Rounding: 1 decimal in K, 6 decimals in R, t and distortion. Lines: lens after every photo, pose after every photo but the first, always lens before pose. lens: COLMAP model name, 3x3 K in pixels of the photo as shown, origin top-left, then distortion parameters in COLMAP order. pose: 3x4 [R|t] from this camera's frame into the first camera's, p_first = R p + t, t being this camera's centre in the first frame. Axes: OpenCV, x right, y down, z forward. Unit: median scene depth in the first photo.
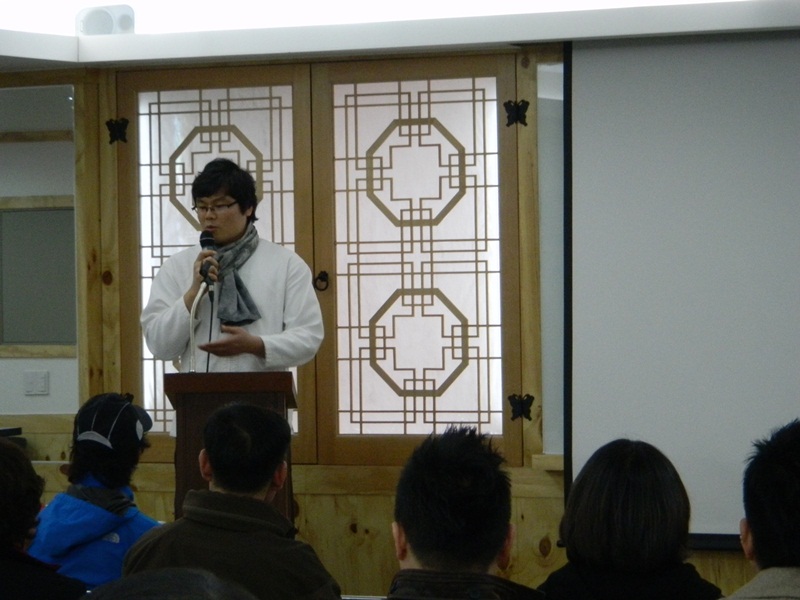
lens RADIAL K [[3064.4, 0, 400.4], [0, 3064.4, 293.5], [0, 0, 1]] dist [-0.002795, 0.000000]
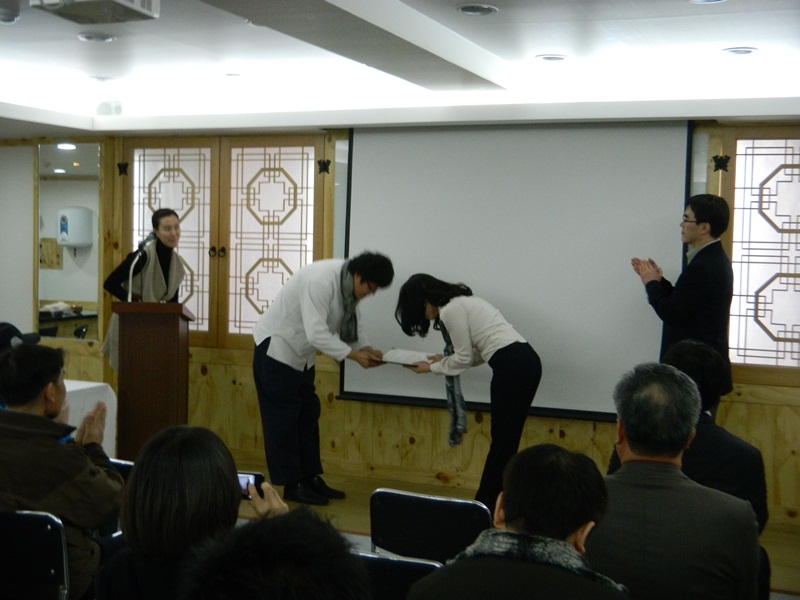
lens RADIAL K [[1057.8, 0, 404.6], [0, 1057.8, 308.2], [0, 0, 1]] dist [-0.004379, 0.000000]
pose [[0.998812, 0.037380, 0.031264, 0.068850], [-0.039055, 0.997733, 0.054798, -0.009765], [-0.029145, -0.055954, 0.998008, 0.343425]]
